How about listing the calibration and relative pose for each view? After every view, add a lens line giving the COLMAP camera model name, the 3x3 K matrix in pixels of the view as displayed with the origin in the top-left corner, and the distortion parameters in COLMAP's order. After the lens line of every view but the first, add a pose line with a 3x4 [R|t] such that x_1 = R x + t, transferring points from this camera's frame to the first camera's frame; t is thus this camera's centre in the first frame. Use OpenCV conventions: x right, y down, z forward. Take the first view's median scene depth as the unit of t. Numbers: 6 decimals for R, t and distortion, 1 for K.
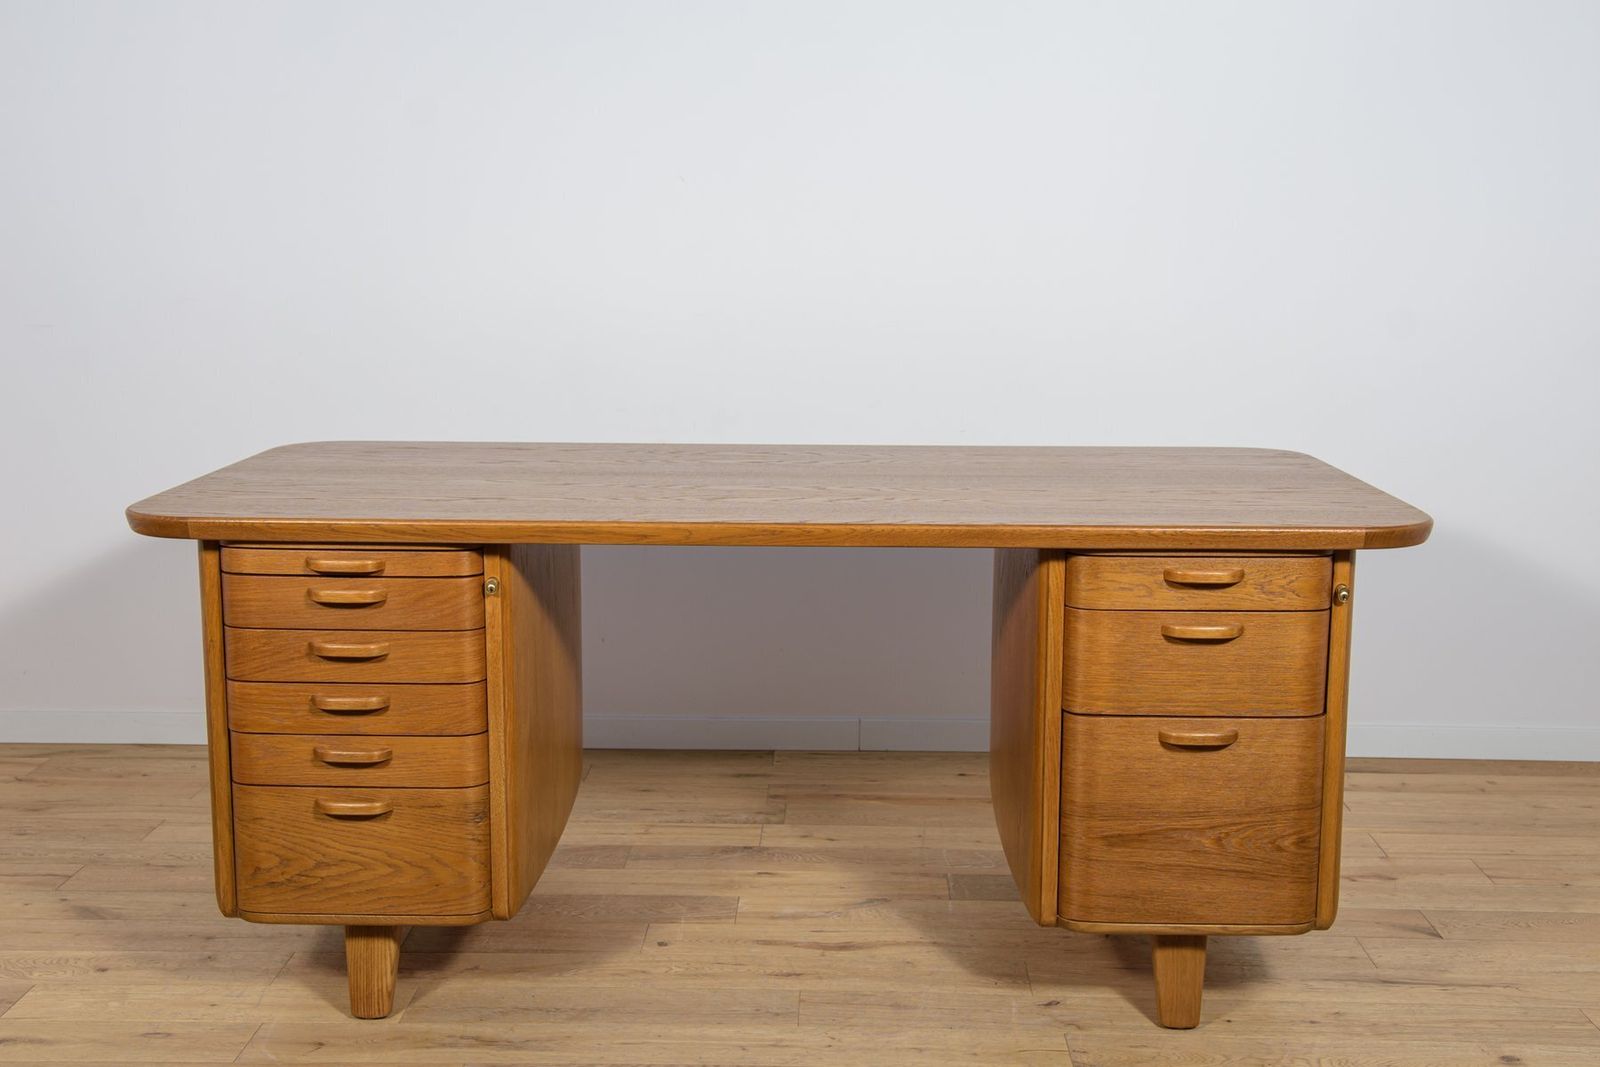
lens RADIAL K [[1788.1, 0, 801.4], [0, 1788.1, 535.7], [0, 0, 1]] dist [0.012953, 0.132226]
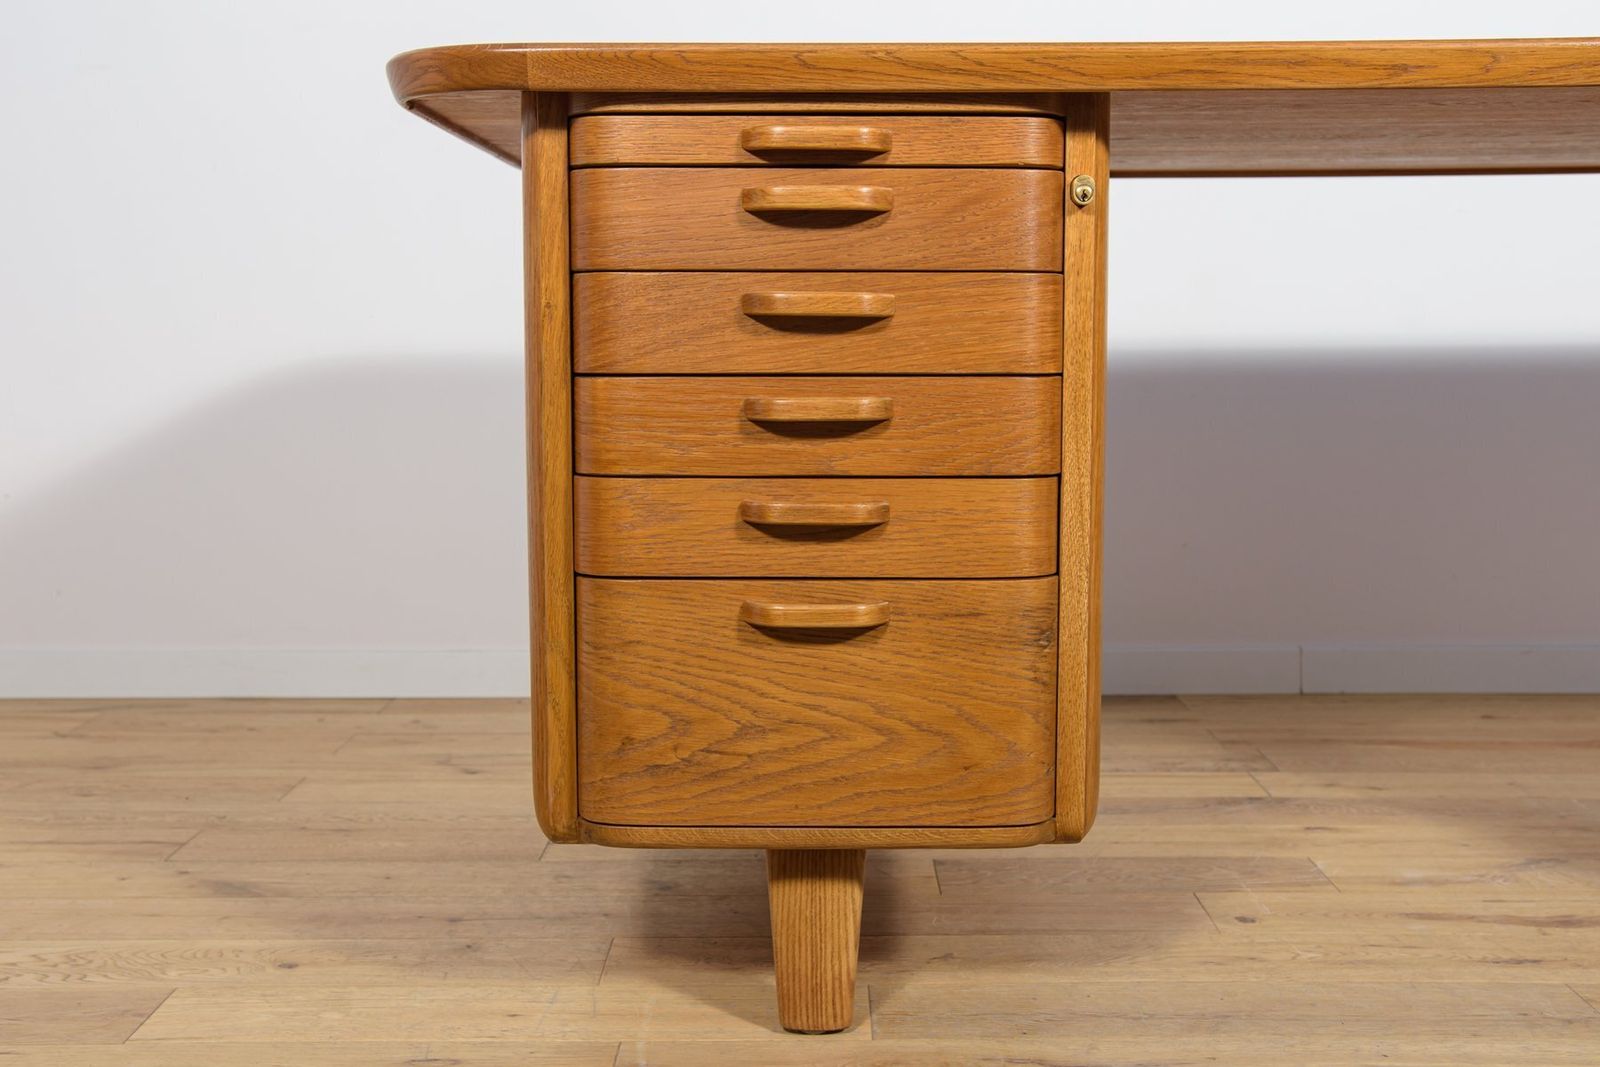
lens RADIAL K [[1919.5, 0, 804.3], [0, 1919.5, 535.3], [0, 0, 1]] dist [0.005048, 0.192361]
pose [[0.999754, -0.010090, 0.019729, -0.259655], [0.011315, 0.997948, -0.063020, 0.160321], [-0.019053, 0.063228, 0.997817, 0.427030]]
